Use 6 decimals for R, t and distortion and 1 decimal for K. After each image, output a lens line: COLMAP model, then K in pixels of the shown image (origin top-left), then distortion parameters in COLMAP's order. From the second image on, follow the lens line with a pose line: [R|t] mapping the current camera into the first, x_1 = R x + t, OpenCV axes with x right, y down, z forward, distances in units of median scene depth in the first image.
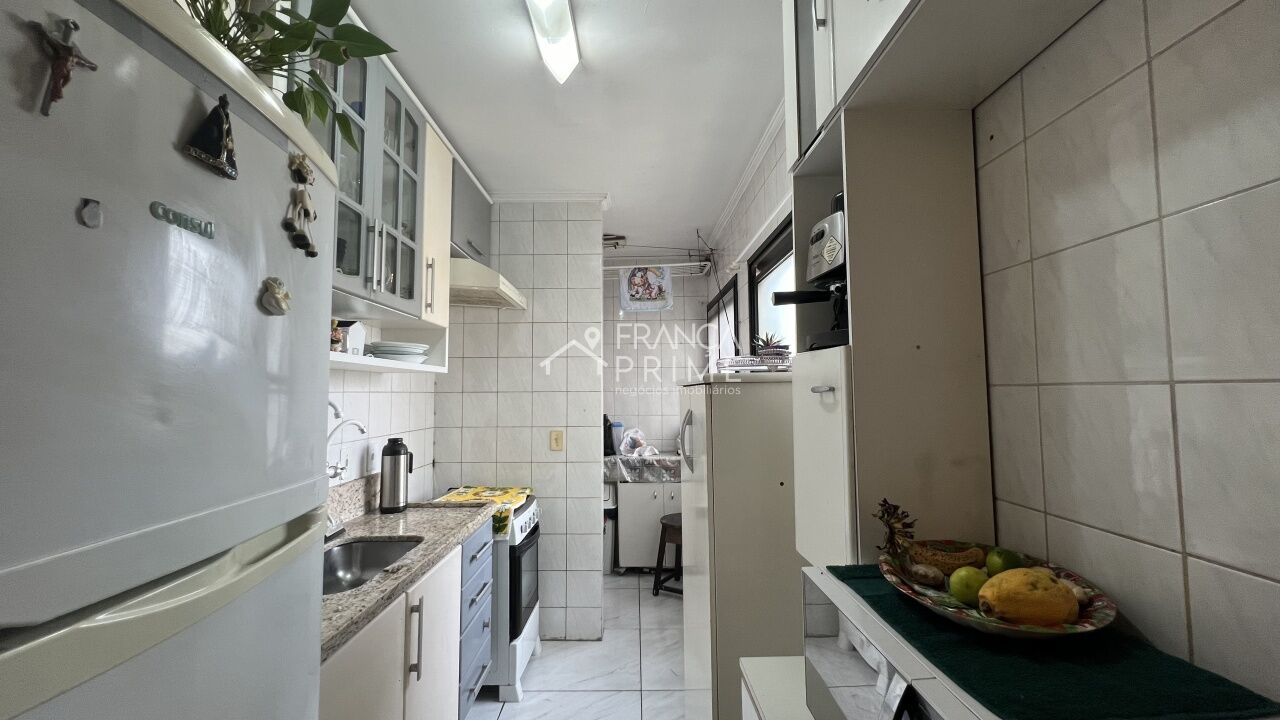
lens RADIAL K [[511.6, 0, 639.7], [0, 511.6, 360.7], [0, 0, 1]] dist [-0.002468, 0.000674]
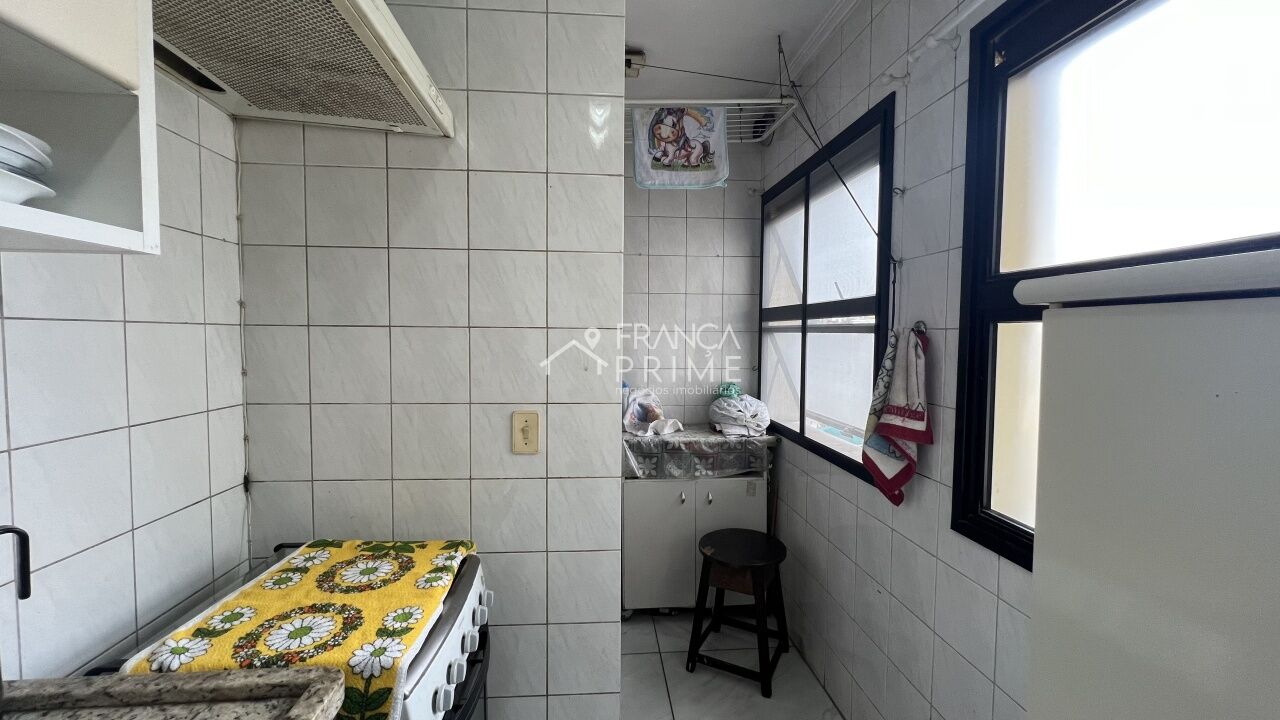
lens RADIAL K [[511.6, 0, 637.0], [0, 511.6, 359.4], [0, 0, 1]] dist [-0.002468, 0.000674]
pose [[0.996907, 0.010450, 0.077890, -0.076554], [-0.019125, 0.993583, 0.111477, 0.028572], [-0.076225, -0.112622, 0.990710, 0.422227]]
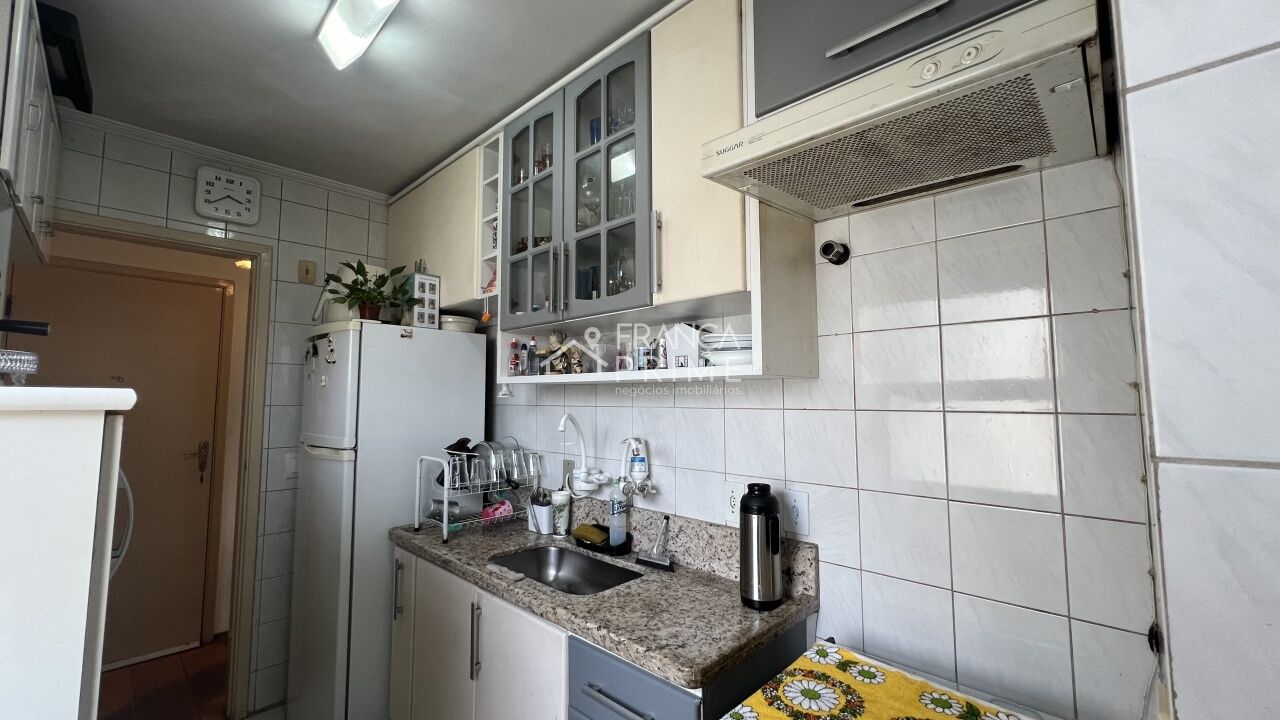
lens RADIAL K [[511.6, 0, 634.1], [0, 511.6, 359.0], [0, 0, 1]] dist [-0.002468, 0.000674]
pose [[-0.709723, -0.048819, -0.702787, 0.043303], [0.051481, 0.991335, -0.120852, 0.039319], [0.702597, -0.121952, -0.701060, 0.788870]]
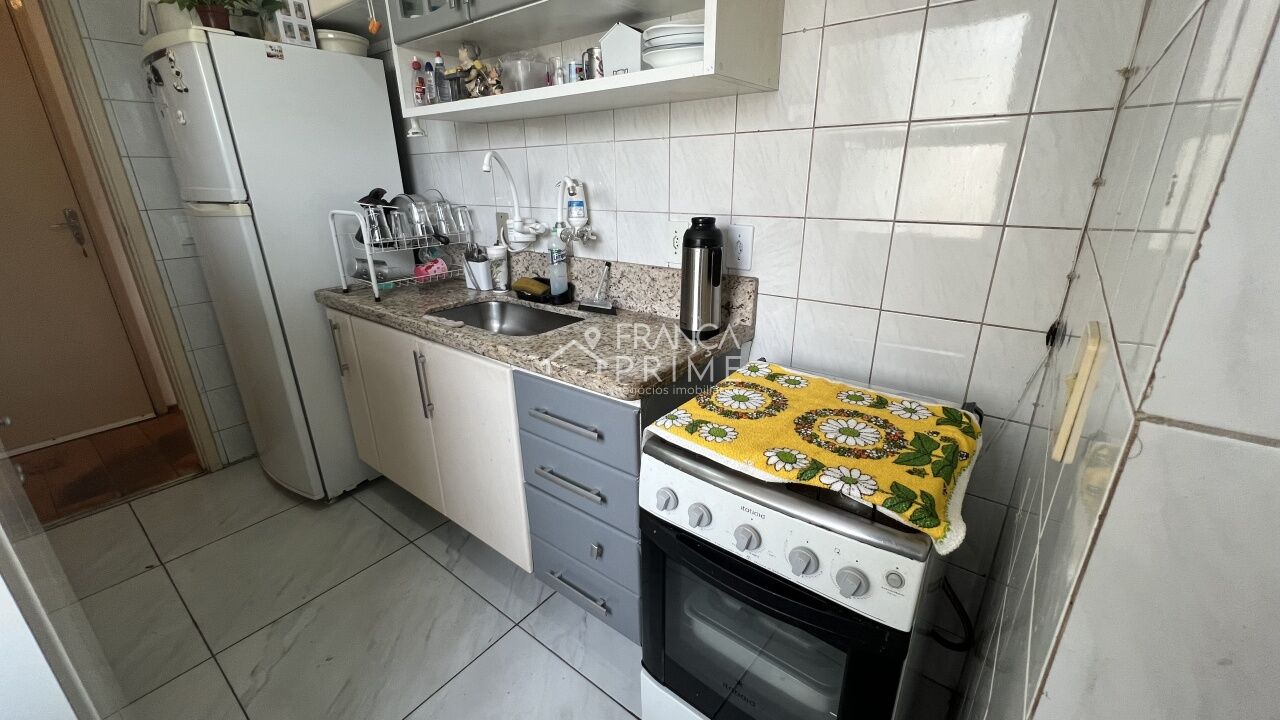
lens RADIAL K [[511.6, 0, 634.8], [0, 511.6, 361.6], [0, 0, 1]] dist [-0.002468, 0.000674]
pose [[-0.633168, 0.277597, -0.722522, 0.022605], [0.067815, 0.949780, 0.305482, 0.072470], [0.771038, 0.144423, -0.620196, 0.775581]]
